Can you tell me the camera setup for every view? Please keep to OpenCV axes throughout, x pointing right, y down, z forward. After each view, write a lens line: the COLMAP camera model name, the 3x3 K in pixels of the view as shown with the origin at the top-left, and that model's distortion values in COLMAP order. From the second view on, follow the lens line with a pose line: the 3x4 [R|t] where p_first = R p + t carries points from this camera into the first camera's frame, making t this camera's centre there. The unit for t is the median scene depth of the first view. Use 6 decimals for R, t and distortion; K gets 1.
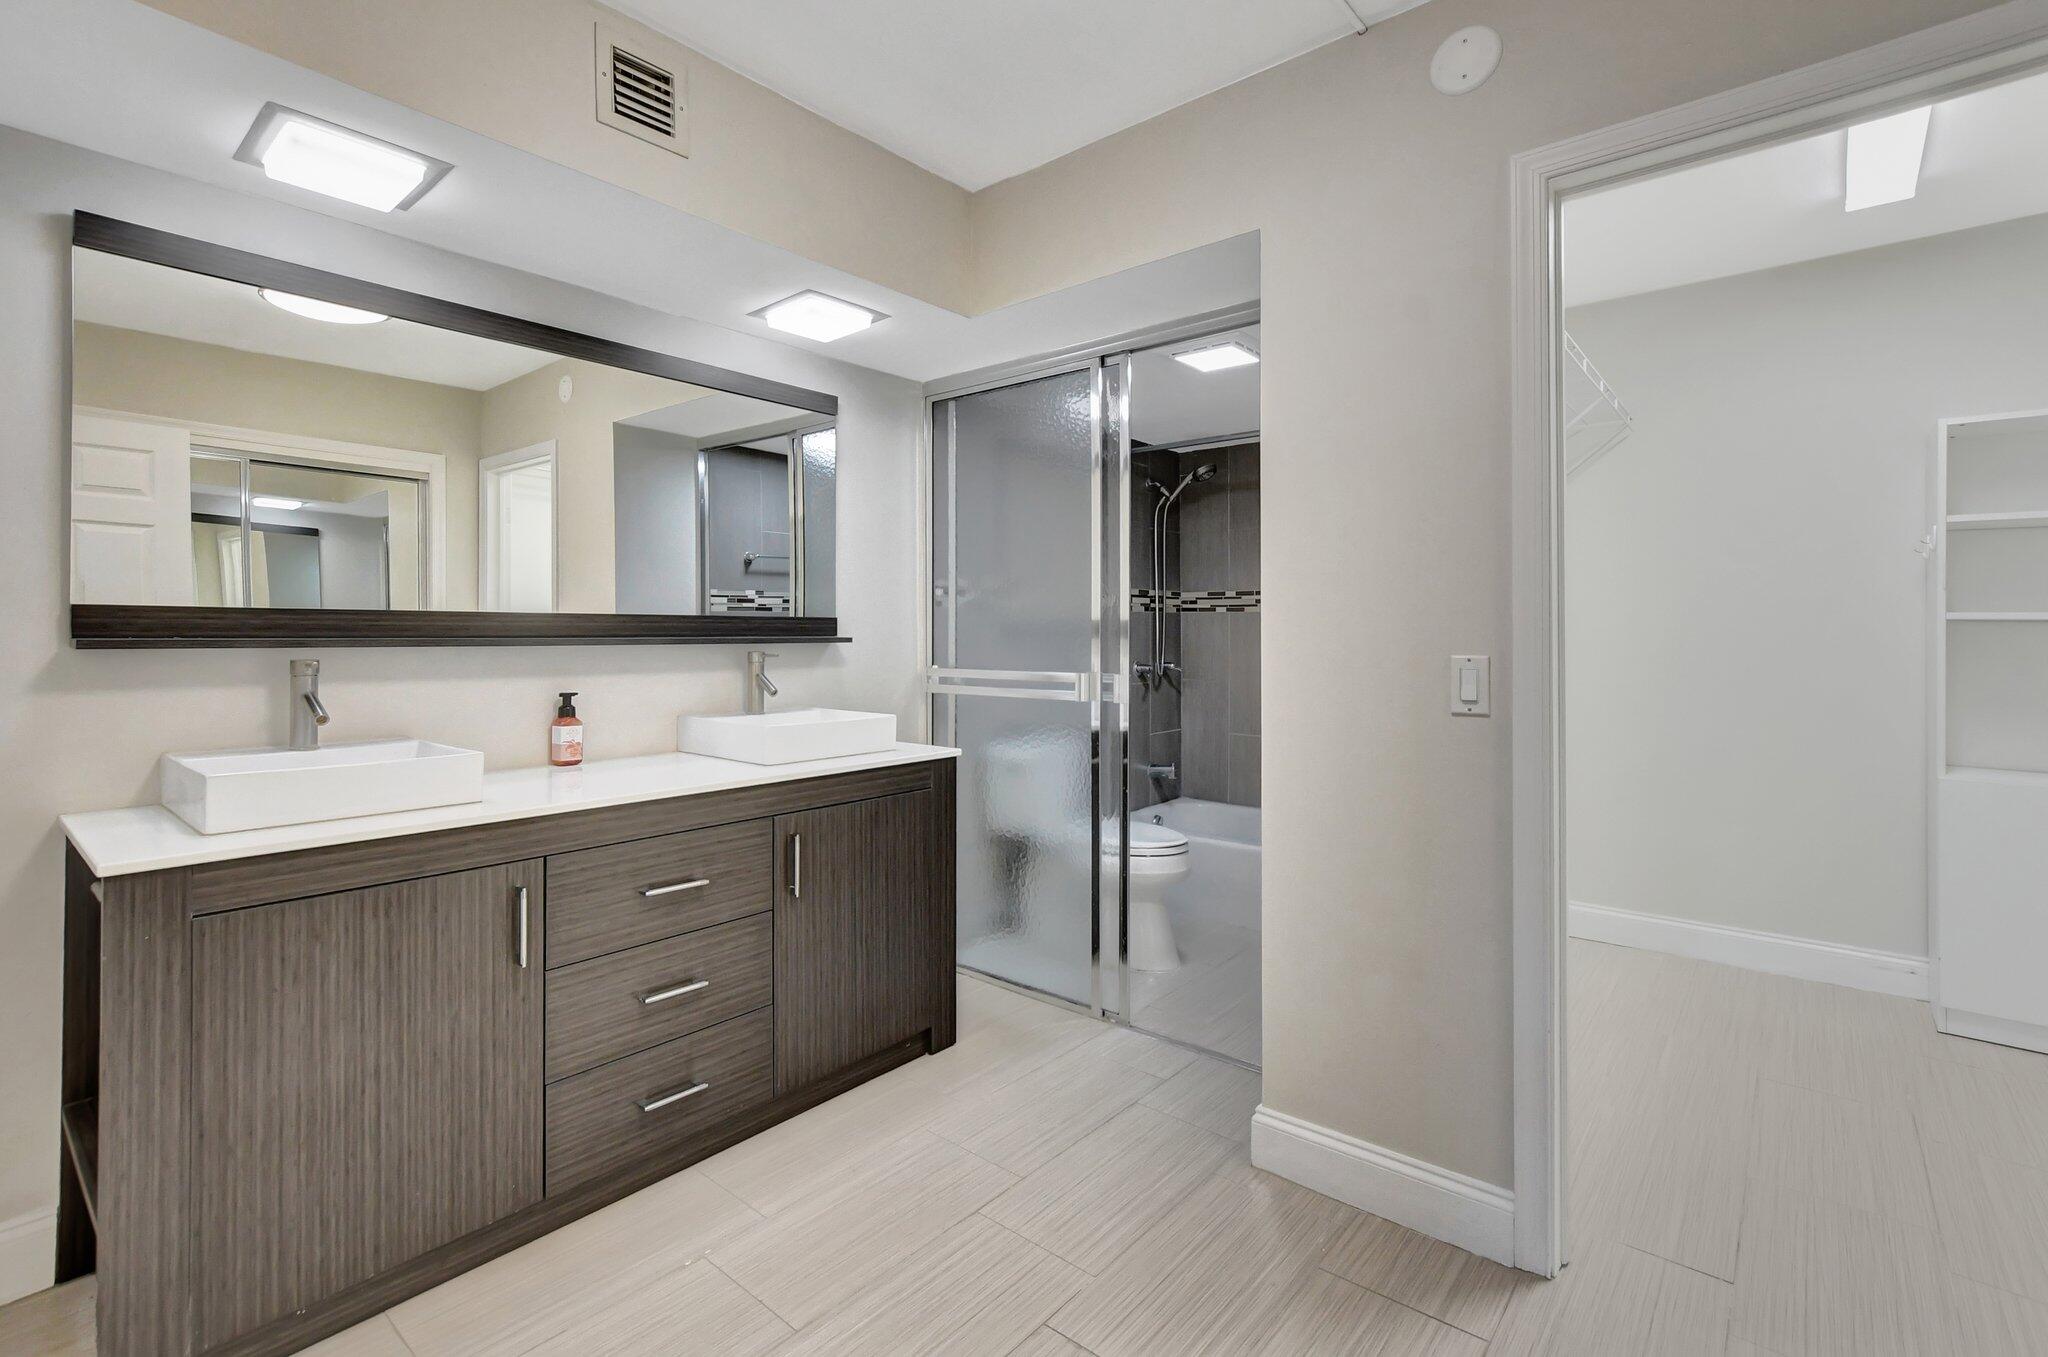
lens RADIAL K [[930.3, 0, 1009.5], [0, 930.3, 638.1], [0, 0, 1]] dist [-0.012302, 0.000103]
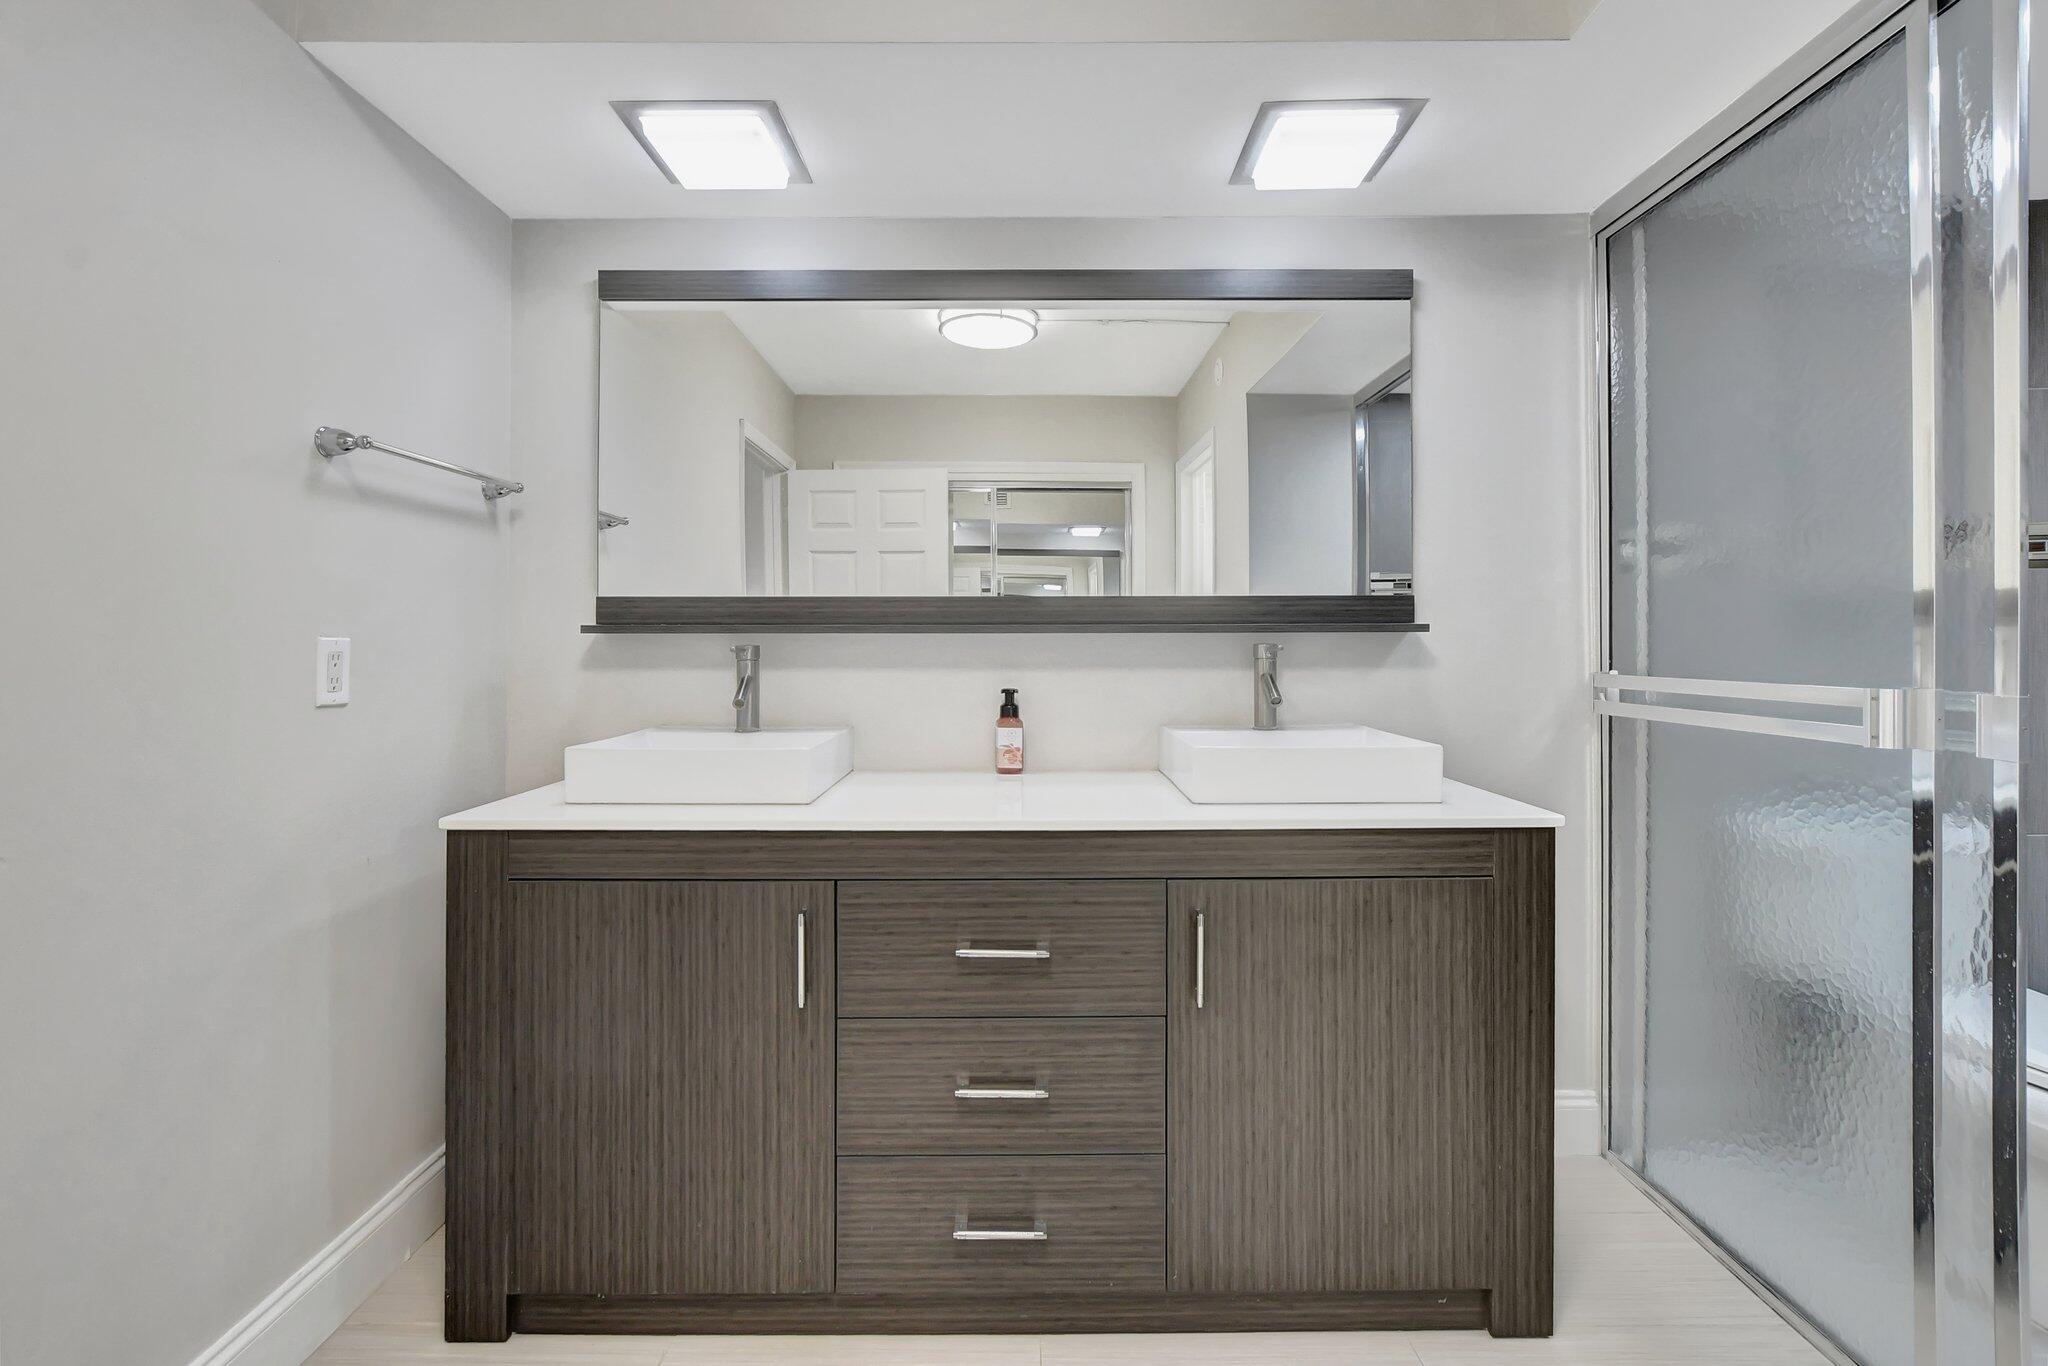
lens RADIAL K [[930.3, 0, 1009.5], [0, 930.3, 642.6], [0, 0, 1]] dist [-0.012302, 0.000103]
pose [[0.647973, -0.004417, -0.761650, 0.171736], [-0.000637, 0.999980, -0.006340, 0.020587], [0.761663, 0.004593, 0.647957, 0.423423]]
